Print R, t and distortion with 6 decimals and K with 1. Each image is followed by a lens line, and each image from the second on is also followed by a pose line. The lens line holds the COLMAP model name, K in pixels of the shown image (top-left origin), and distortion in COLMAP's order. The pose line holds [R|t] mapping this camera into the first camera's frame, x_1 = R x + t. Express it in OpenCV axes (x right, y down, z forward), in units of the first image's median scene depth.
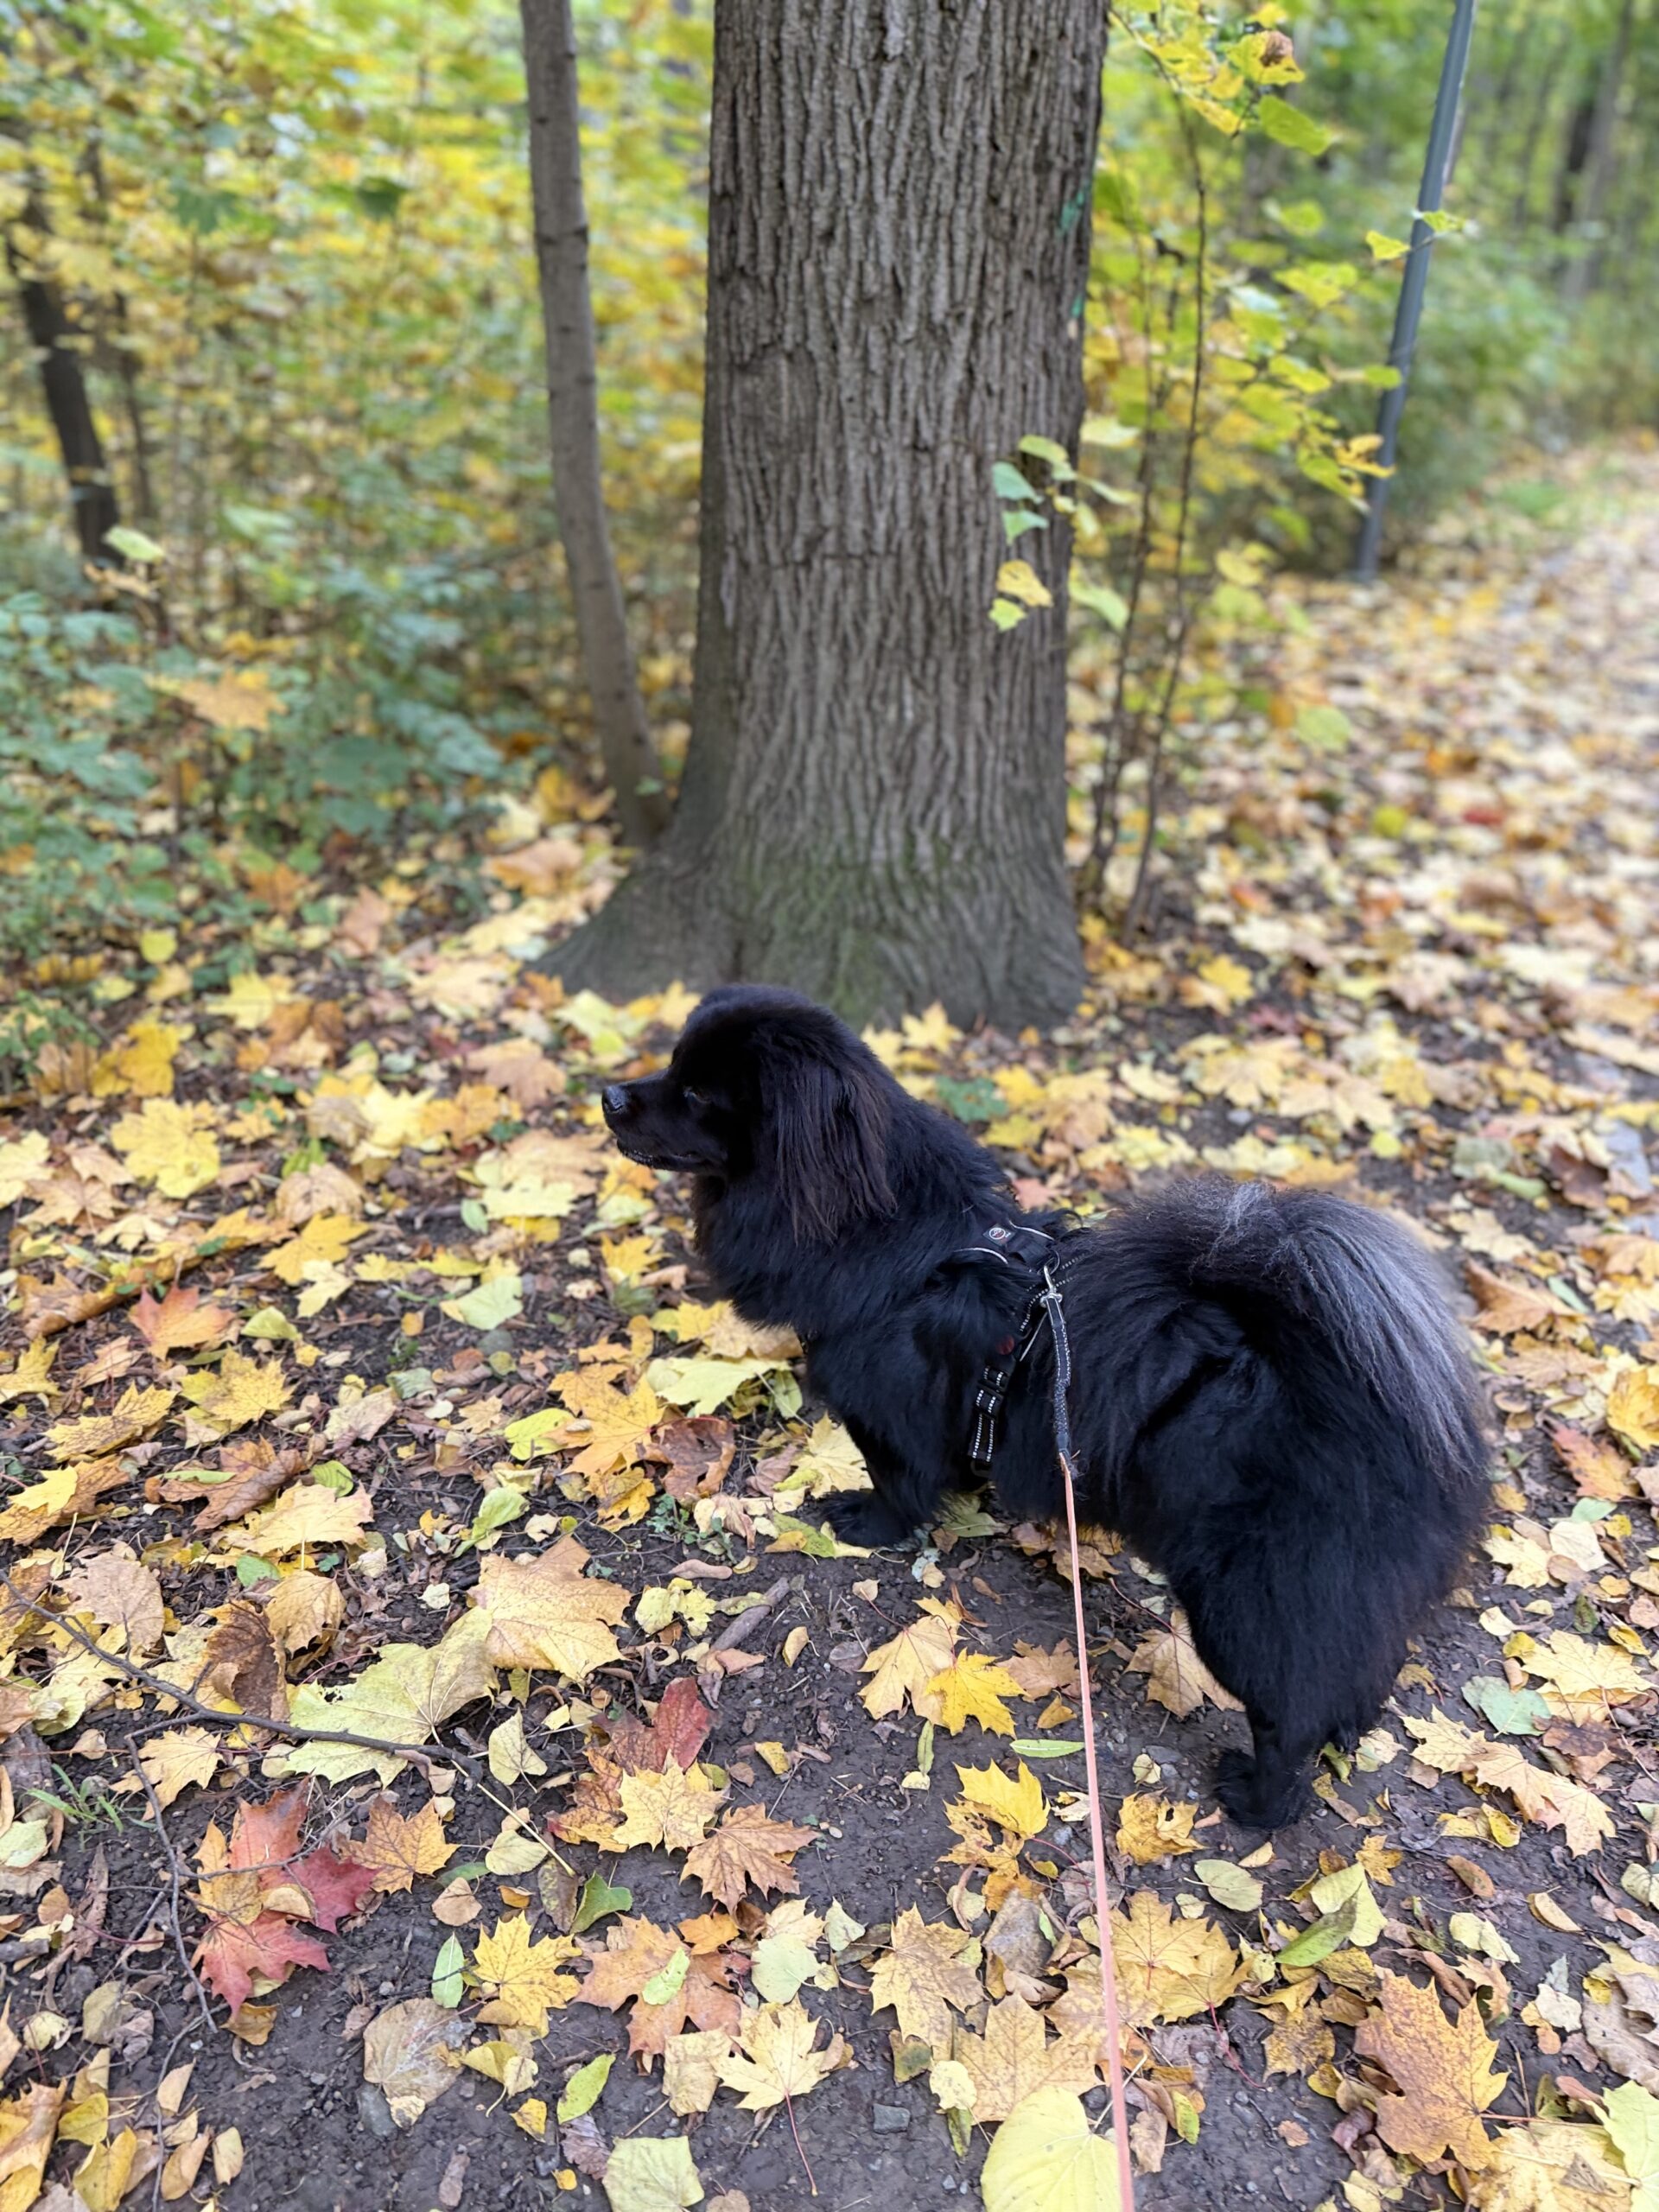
lens RADIAL K [[1556.3, 0, 771.5], [0, 1556.3, 1102.9], [0, 0, 1]] dist [0.147416, -0.251155]
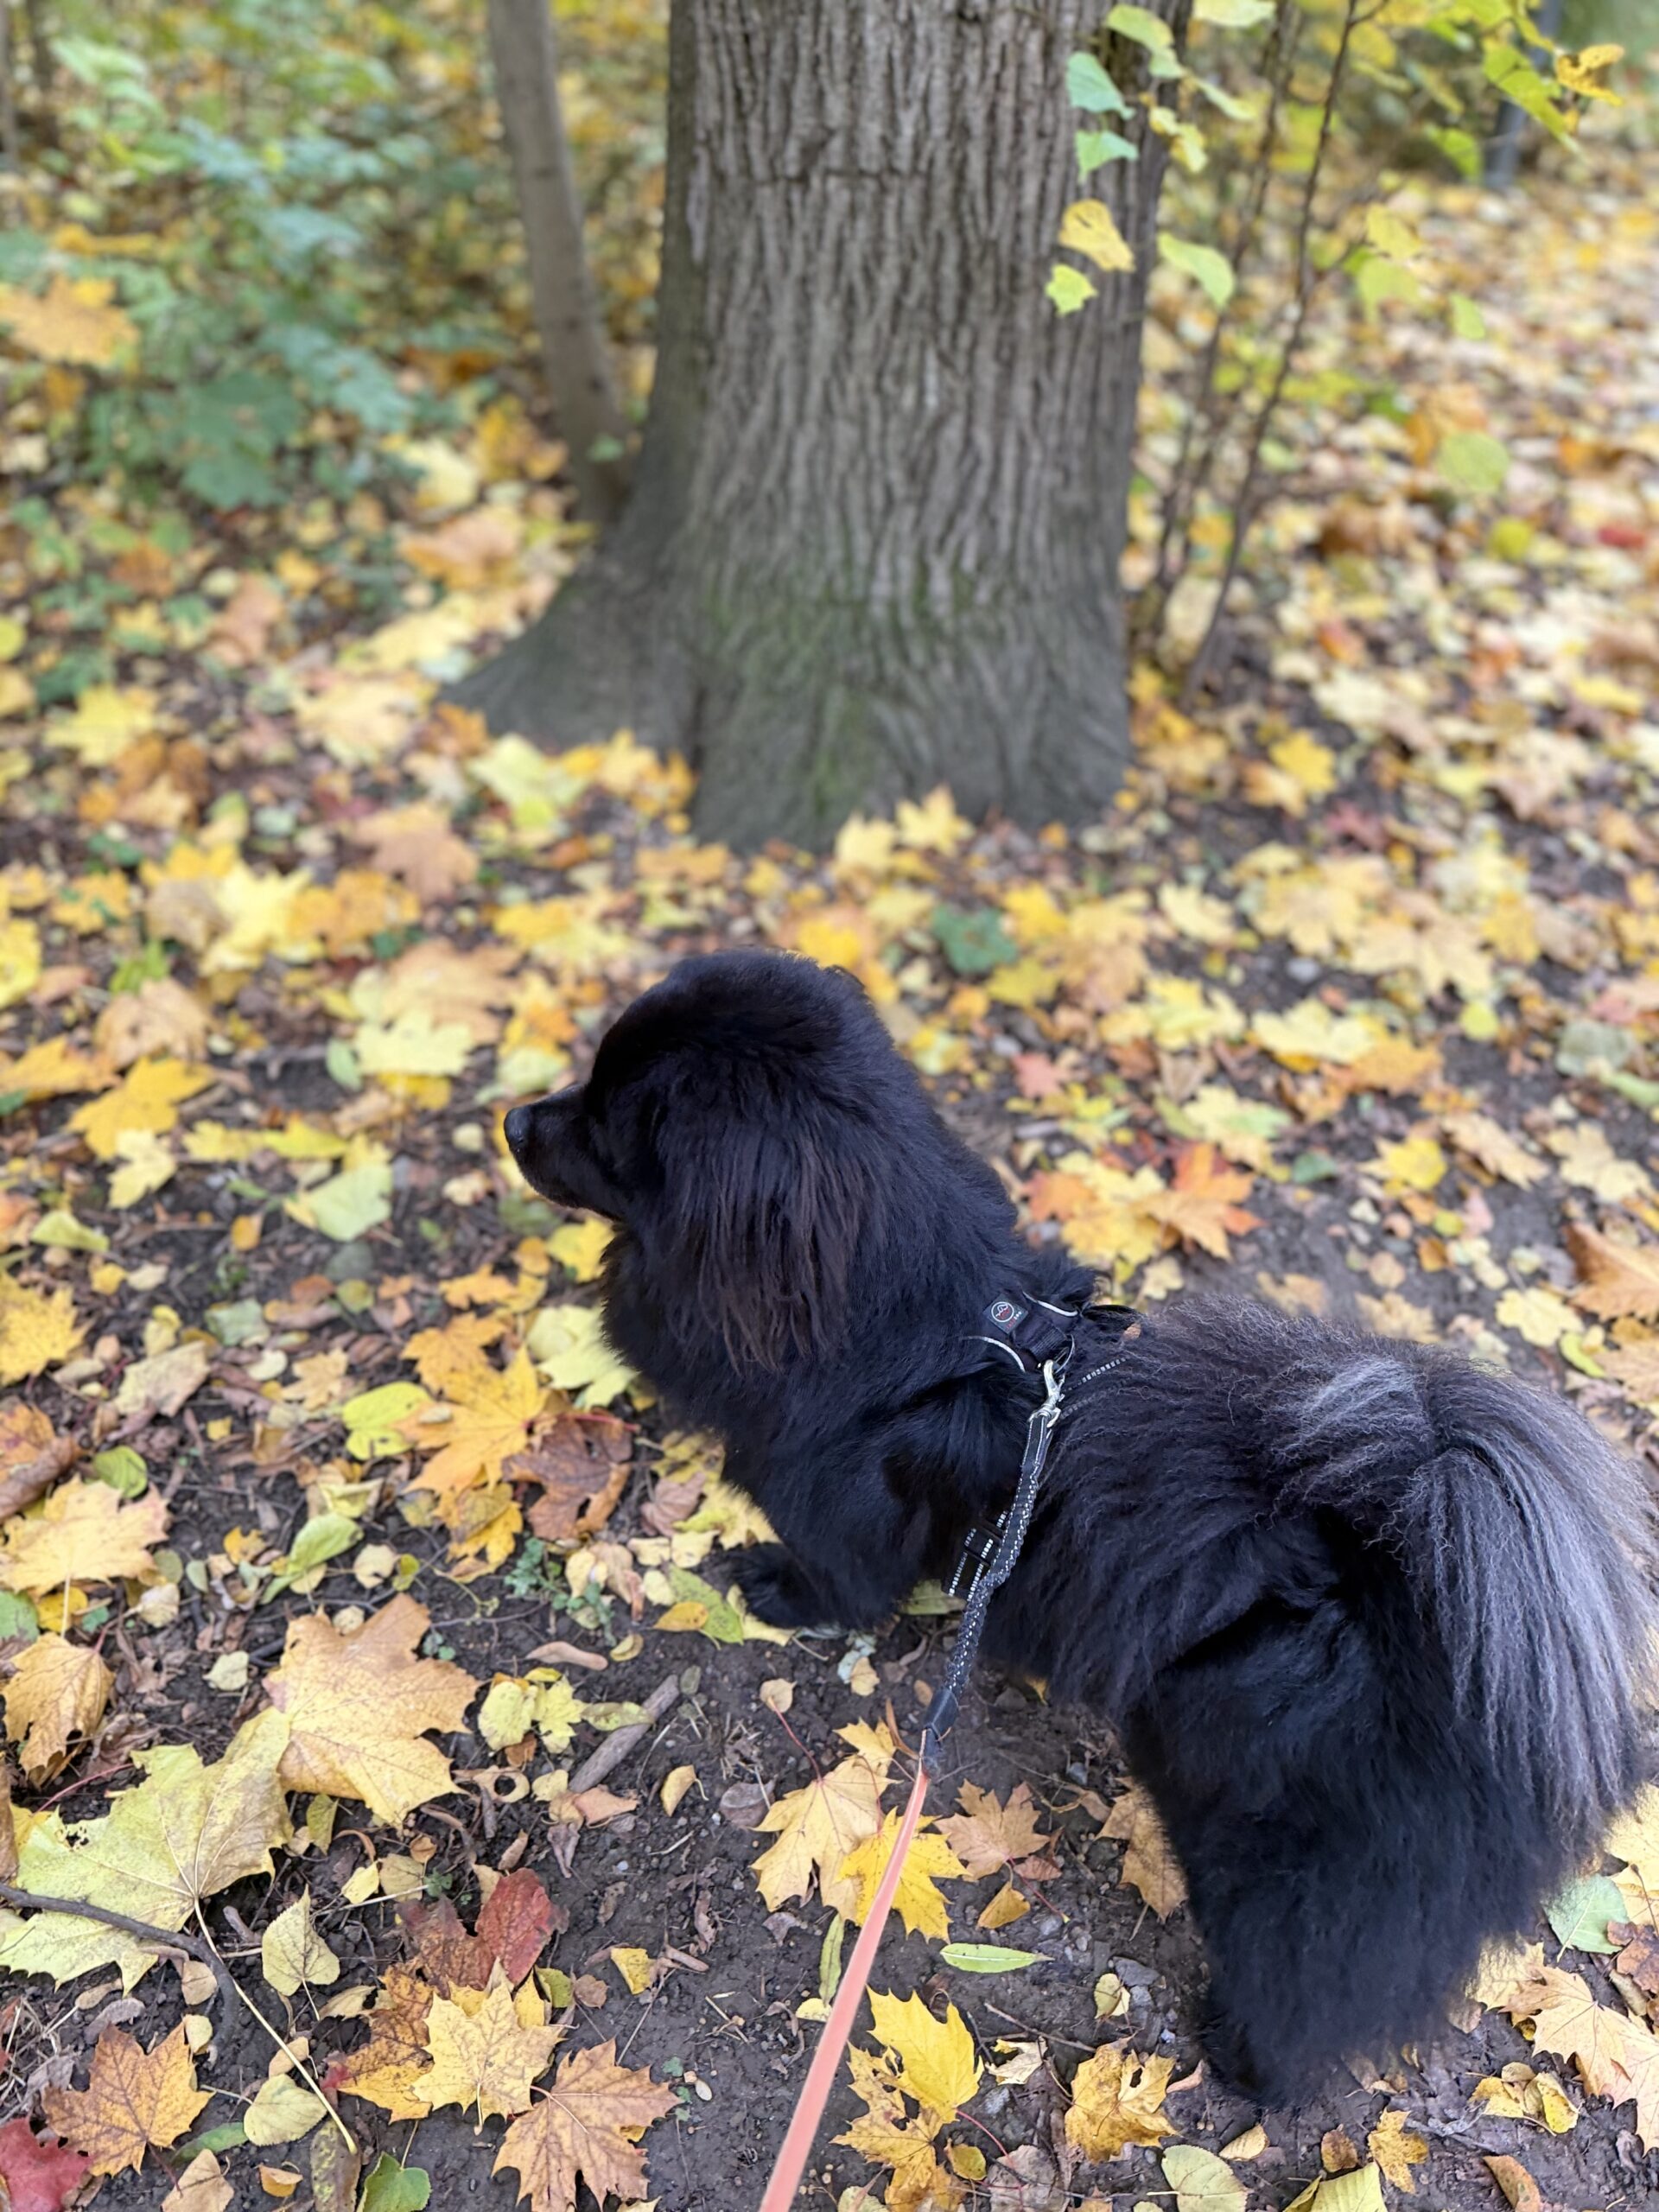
lens RADIAL K [[1685.6, 0, 760.3], [0, 1685.6, 1198.0], [0, 0, 1]] dist [0.081480, -0.140561]
pose [[0.998871, 0.046582, 0.009355, 0.019337], [-0.047481, 0.971574, 0.231926, -0.075369], [0.001714, -0.232108, 0.972689, 0.142502]]
